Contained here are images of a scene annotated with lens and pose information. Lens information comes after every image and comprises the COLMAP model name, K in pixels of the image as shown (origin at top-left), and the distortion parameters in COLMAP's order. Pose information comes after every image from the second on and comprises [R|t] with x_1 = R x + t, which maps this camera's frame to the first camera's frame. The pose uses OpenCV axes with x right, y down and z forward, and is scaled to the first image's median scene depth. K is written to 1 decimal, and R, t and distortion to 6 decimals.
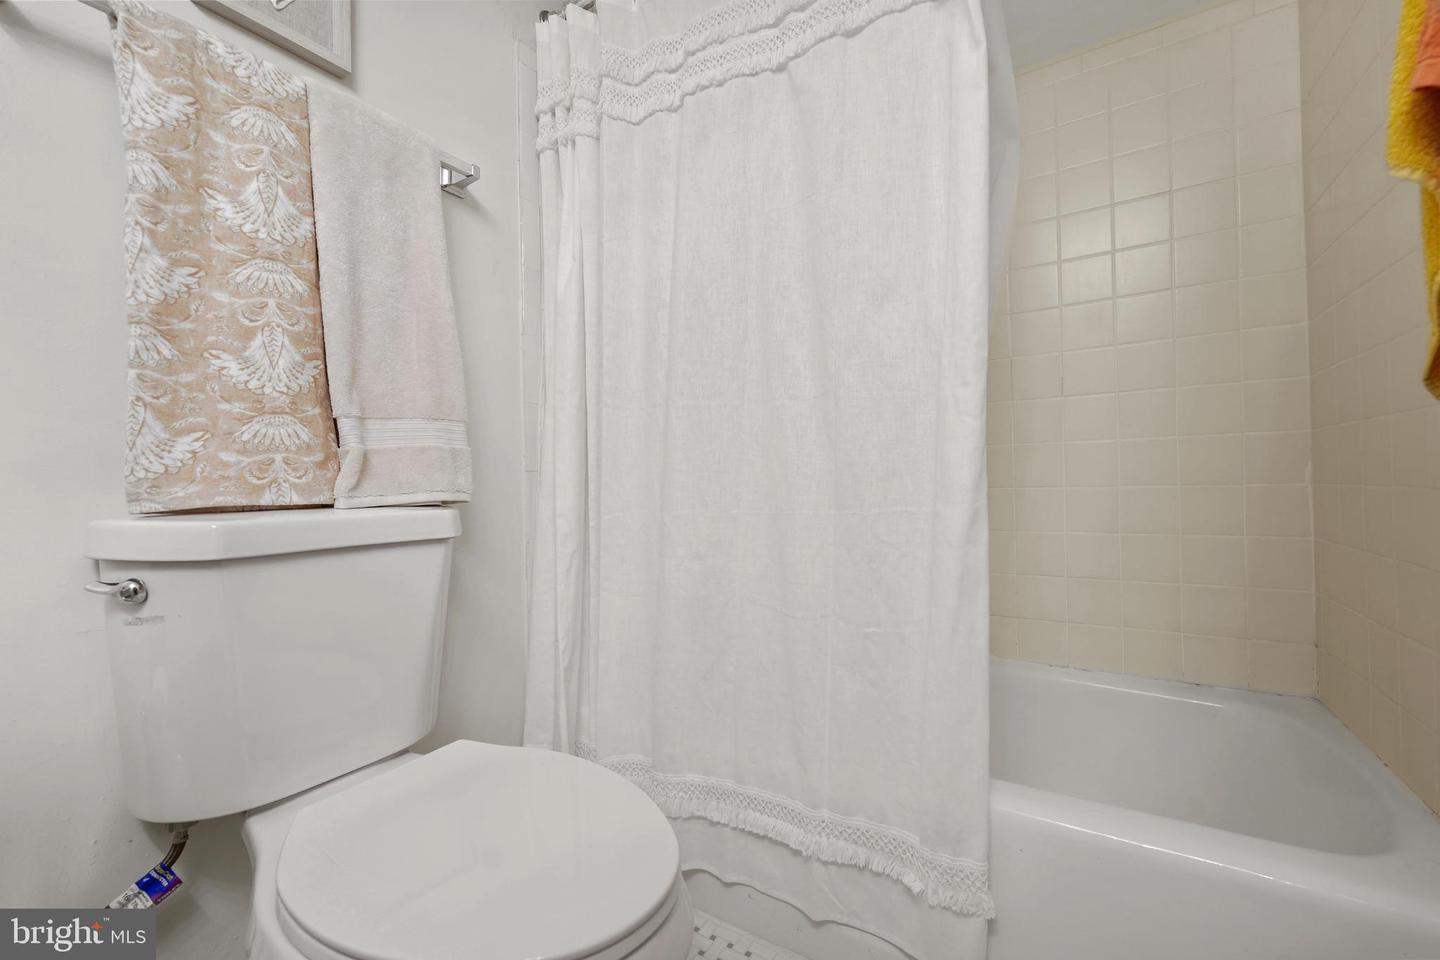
lens RADIAL K [[591.3, 0, 718.4], [0, 591.3, 480.7], [0, 0, 1]] dist [0.001847, -0.001460]
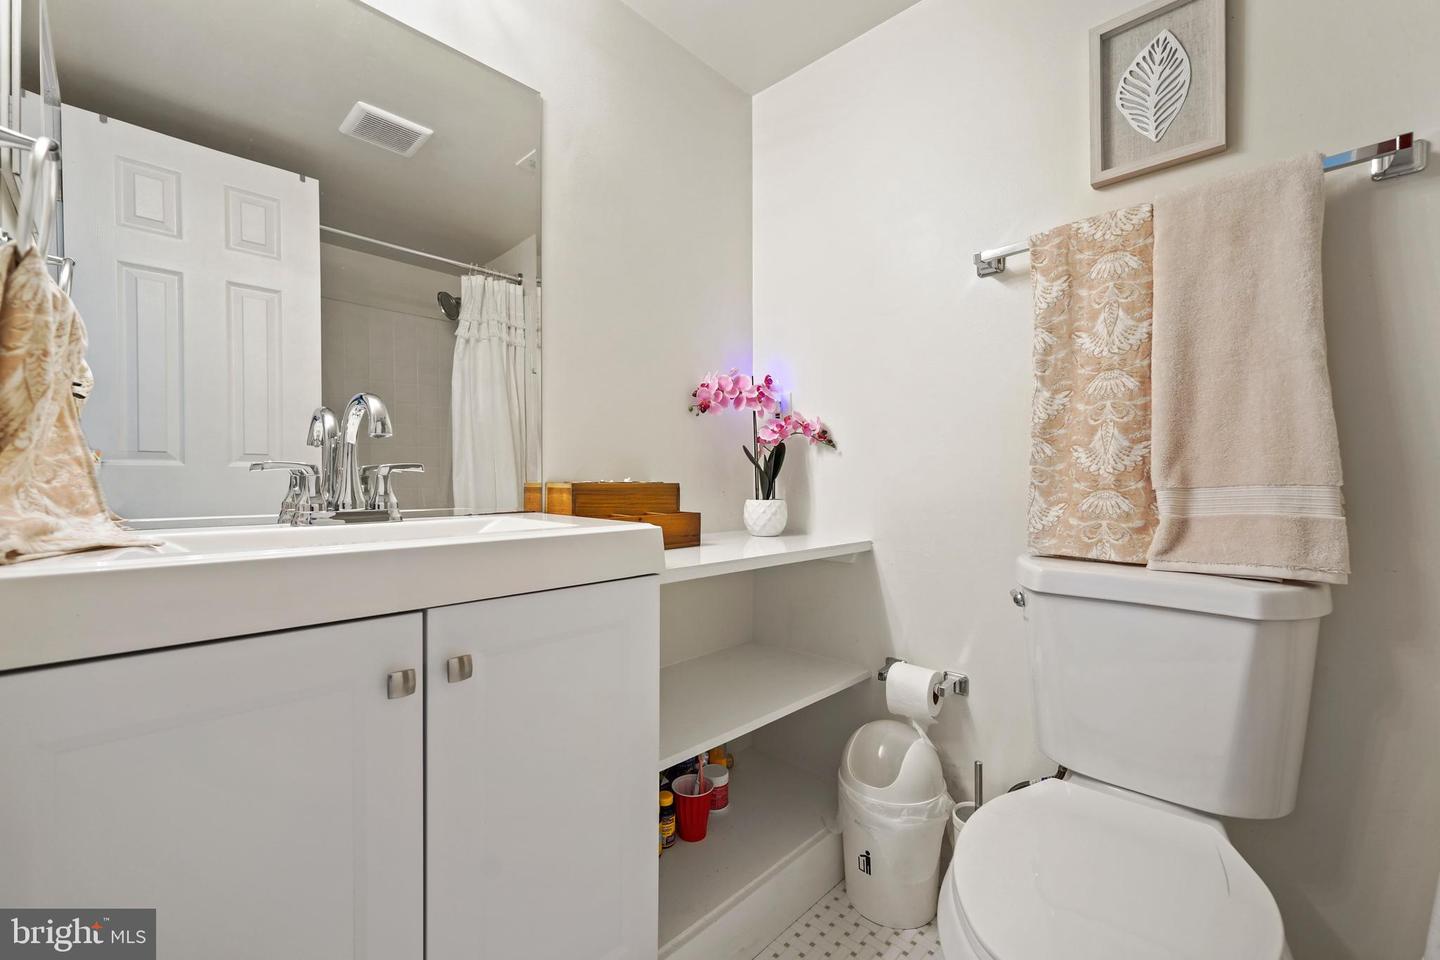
lens RADIAL K [[591.3, 0, 717.9], [0, 591.3, 478.5], [0, 0, 1]] dist [0.001847, -0.001460]
pose [[-0.201461, 0.021944, -0.979251, 0.713836], [0.008048, 0.999752, 0.020748, -0.173143], [0.979464, -0.003701, -0.201587, 0.426953]]
